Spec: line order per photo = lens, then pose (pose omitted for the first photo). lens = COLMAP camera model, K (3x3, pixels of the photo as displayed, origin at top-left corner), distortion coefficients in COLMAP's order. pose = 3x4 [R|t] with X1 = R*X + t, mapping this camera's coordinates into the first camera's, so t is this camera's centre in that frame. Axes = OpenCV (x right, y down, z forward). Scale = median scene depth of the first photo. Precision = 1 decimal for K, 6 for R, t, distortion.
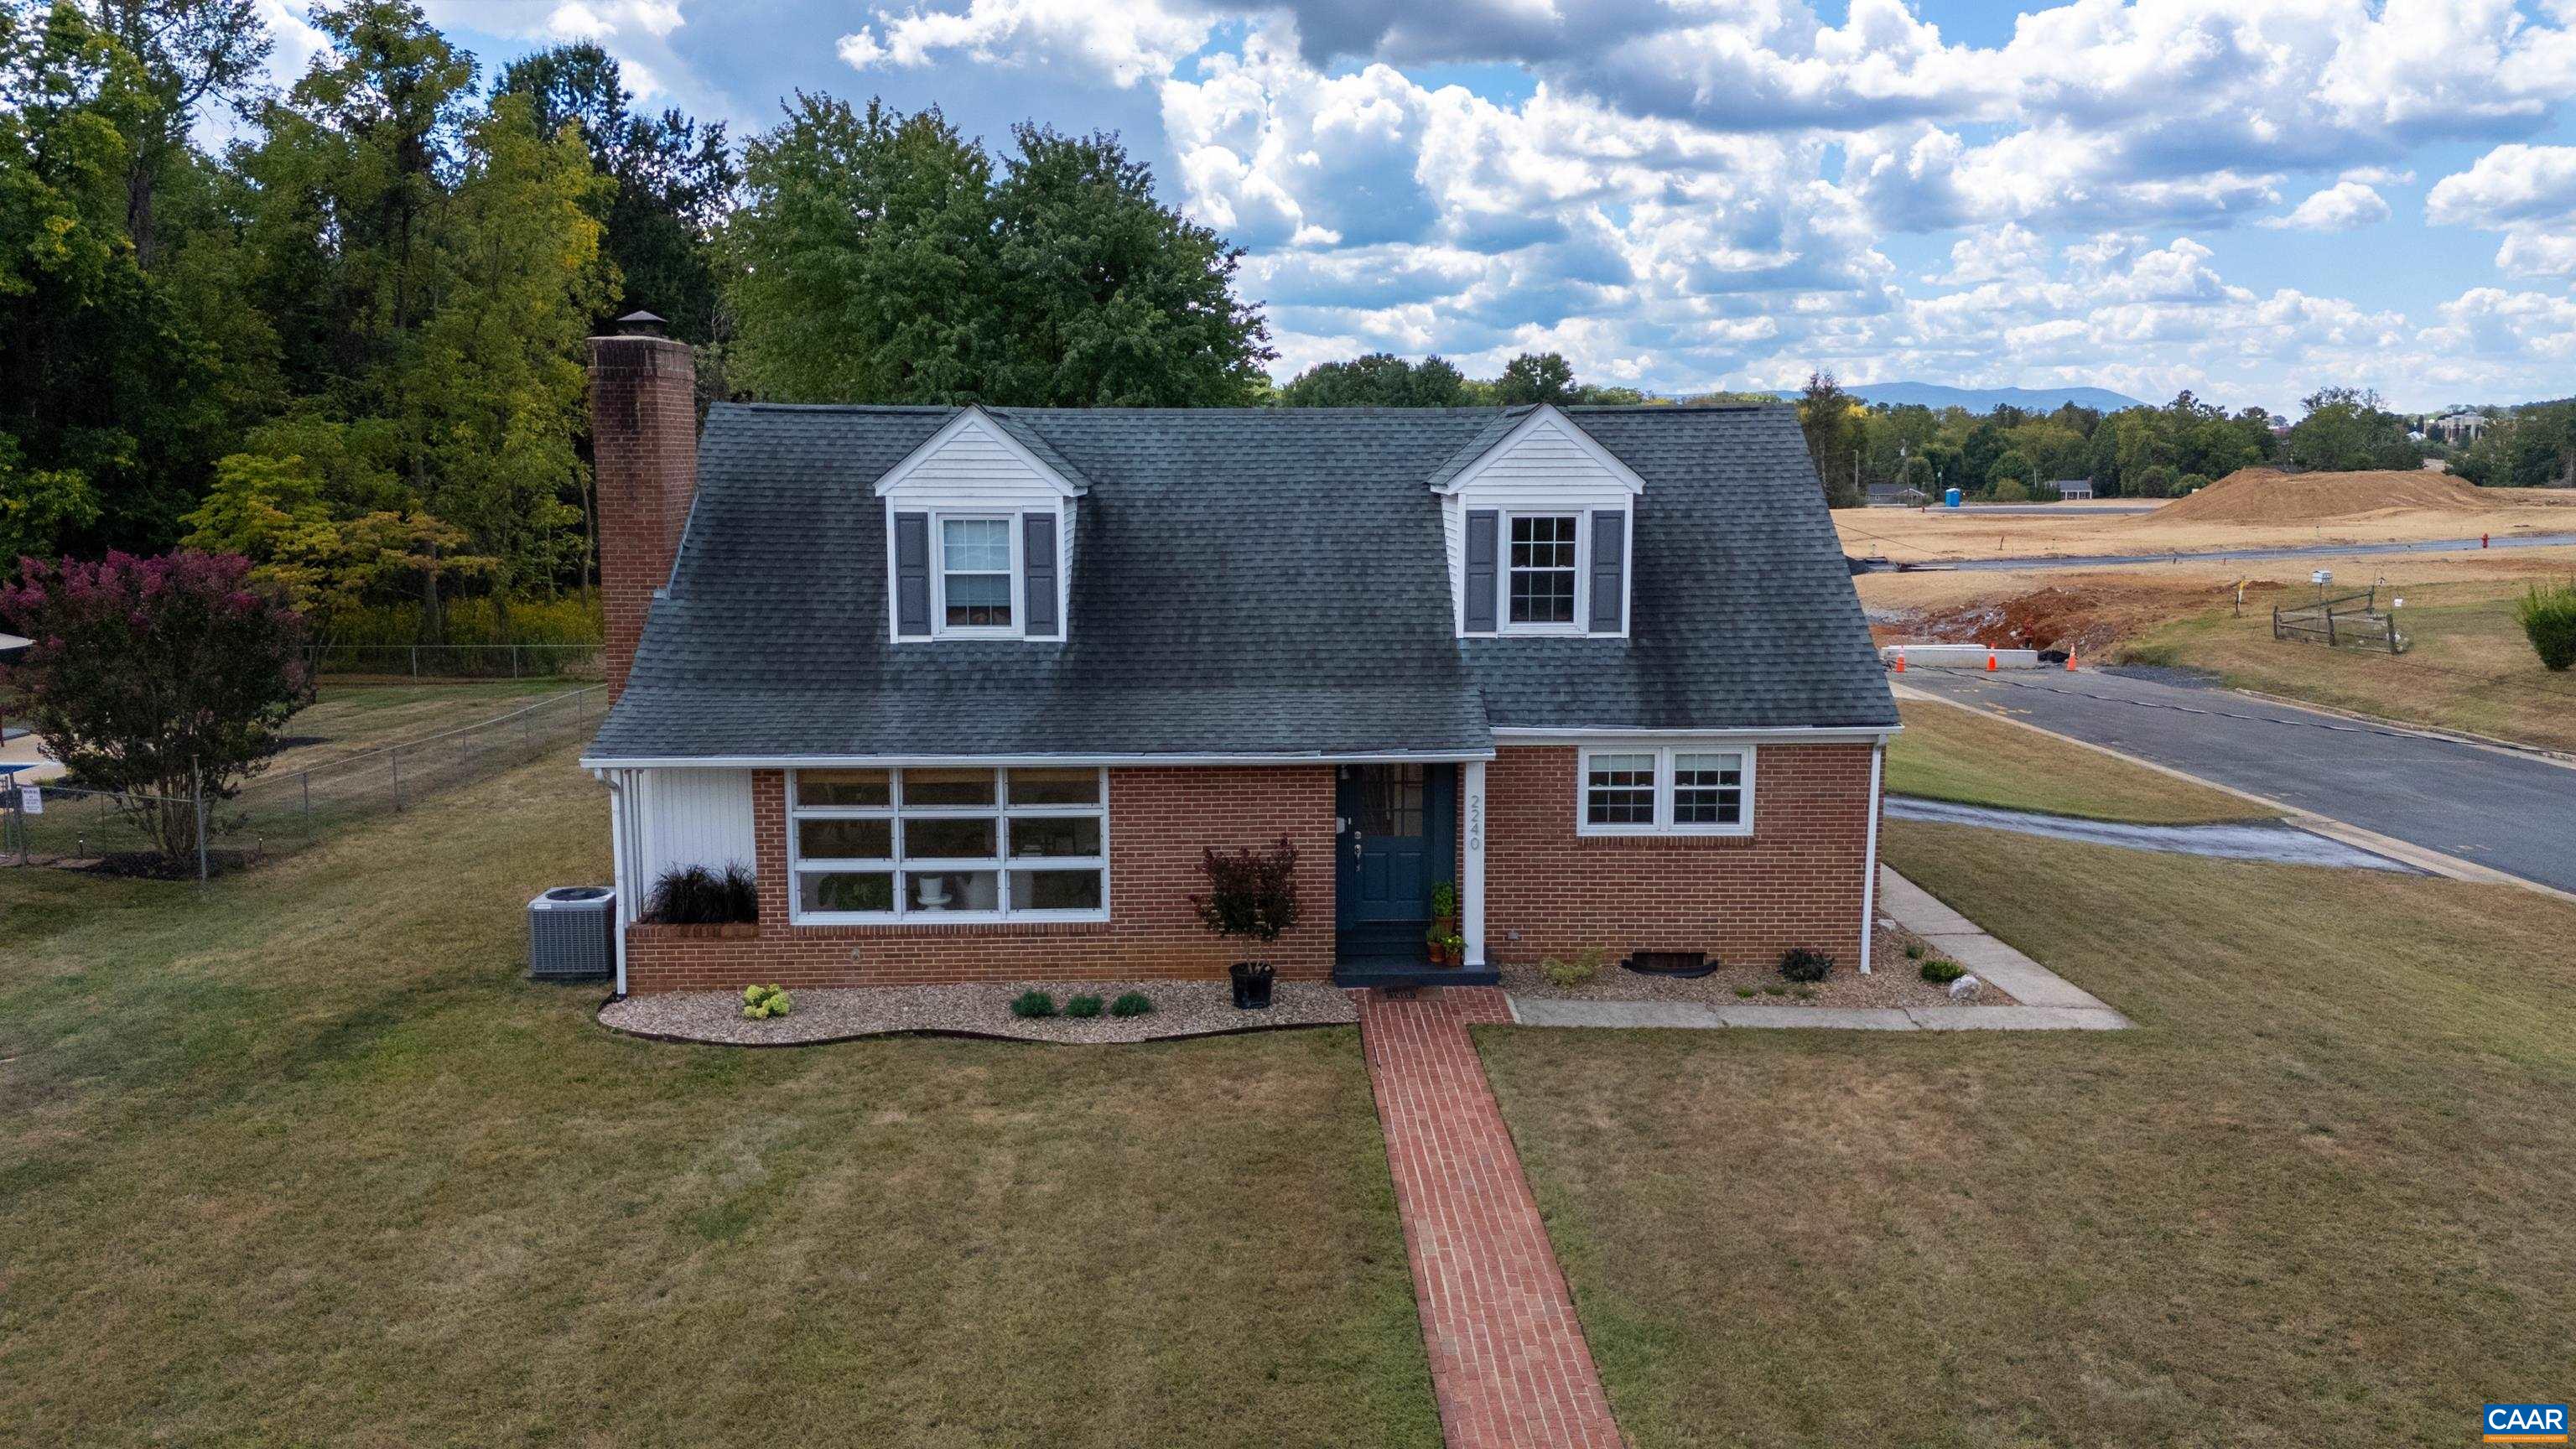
lens RADIAL K [[1891.1, 0, 1293.0], [0, 1891.1, 731.0], [0, 0, 1]] dist [0.092152, -0.108354]
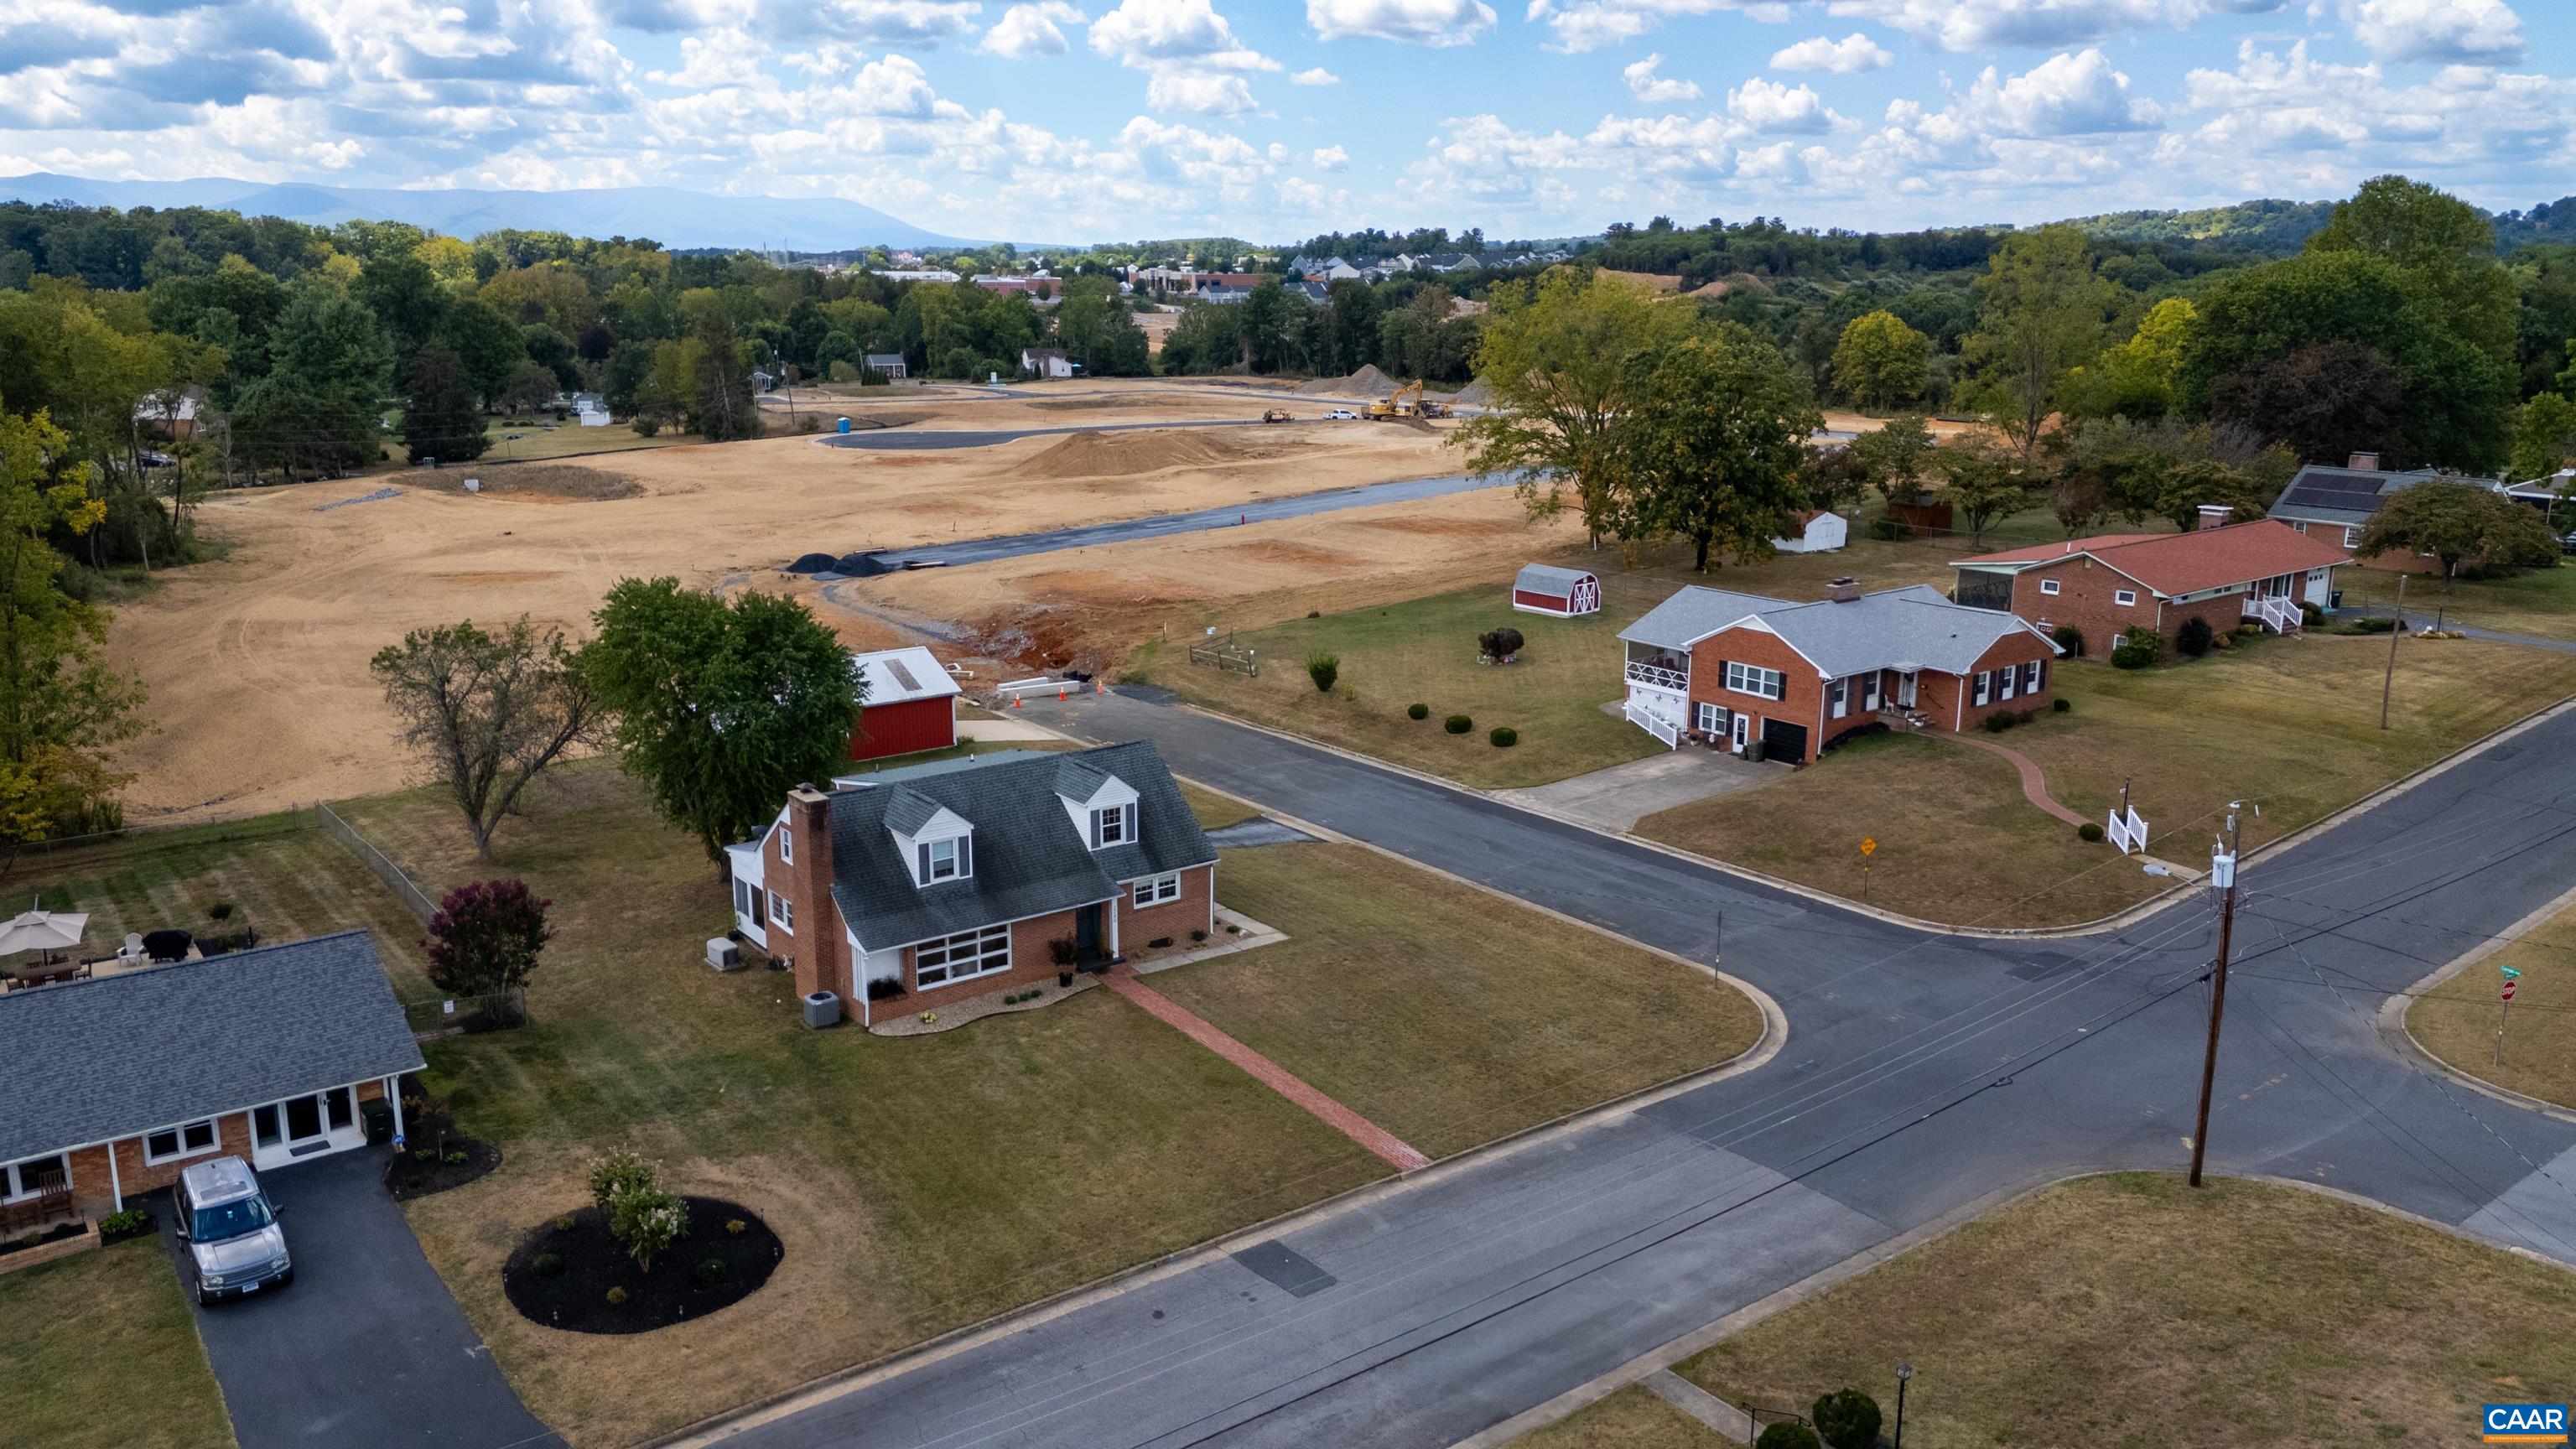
lens RADIAL K [[1891.1, 0, 1293.0], [0, 1891.1, 731.0], [0, 0, 1]] dist [0.092152, -0.108354]
pose [[0.816022, -0.134033, 0.562267, -1.397228], [0.079140, 0.989491, 0.121018, -0.613183], [-0.572578, -0.054255, 0.818053, -1.745199]]
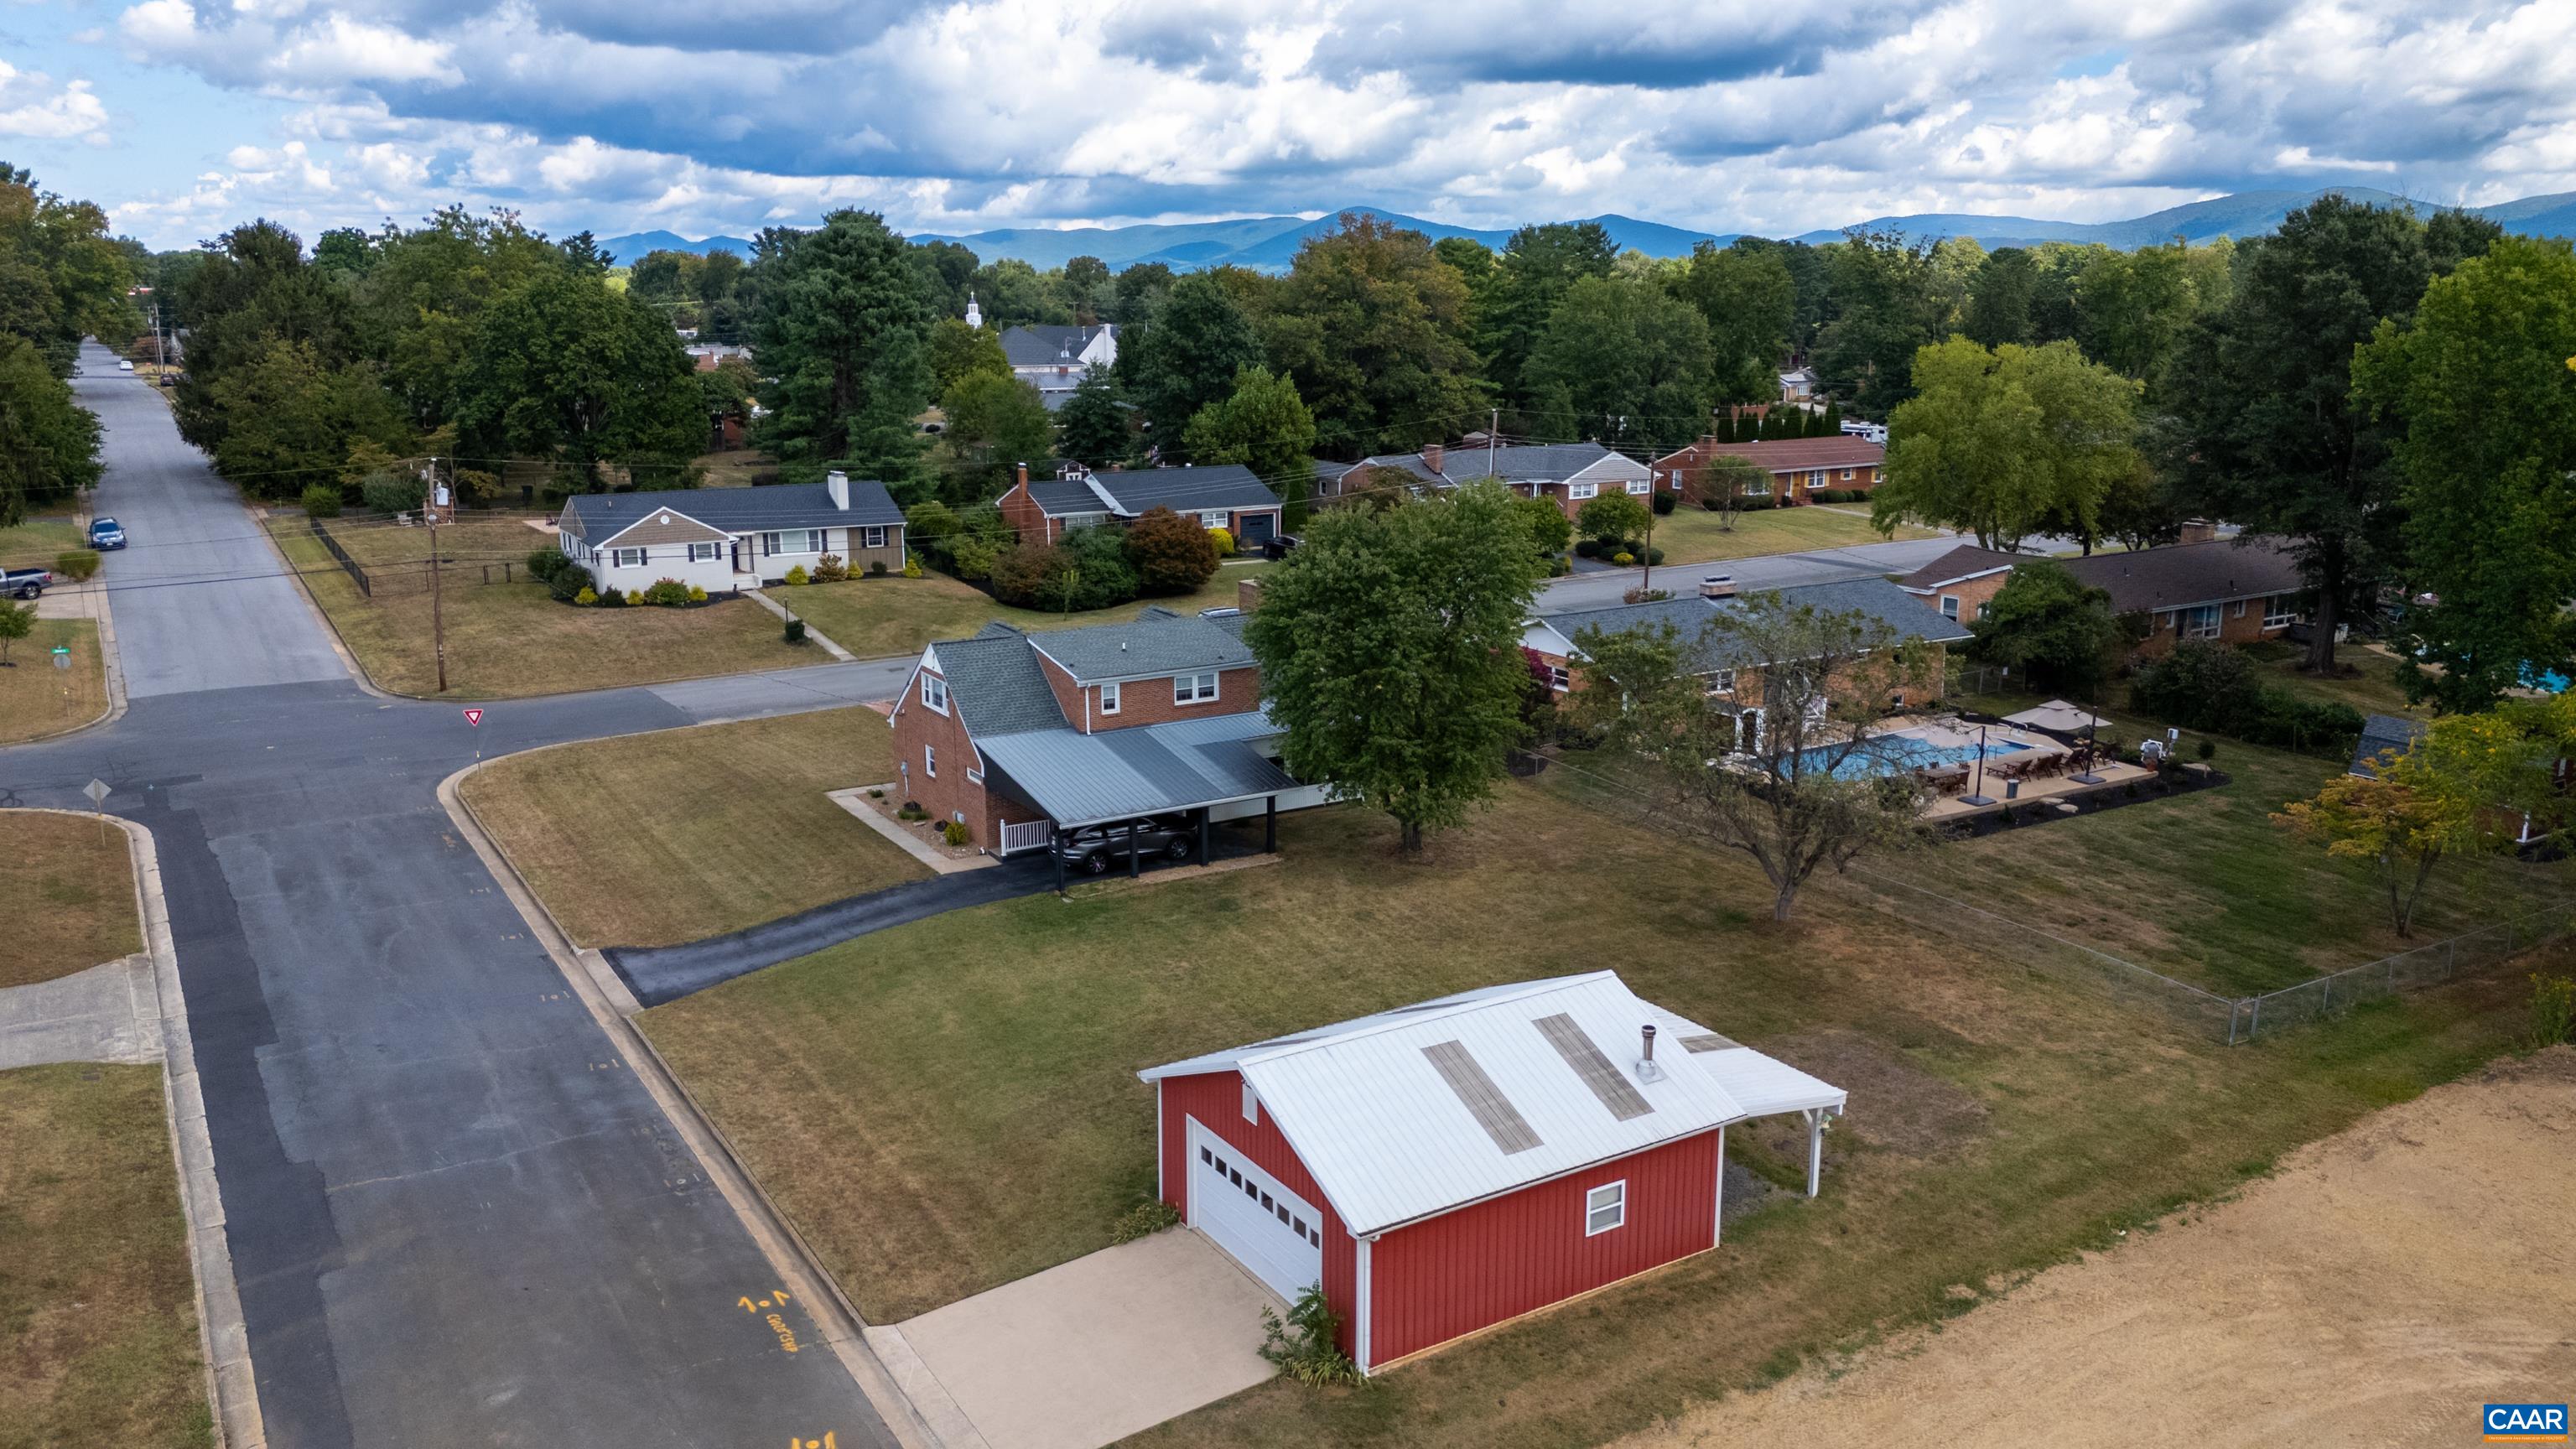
lens RADIAL K [[1891.1, 0, 1293.0], [0, 1891.1, 731.0], [0, 0, 1]] dist [0.092152, -0.108354]
pose [[-0.862208, 0.115974, -0.493100, 1.360642], [-0.072649, 0.935065, 0.346952, -1.204526], [0.501318, 0.334967, -0.797795, 4.064567]]
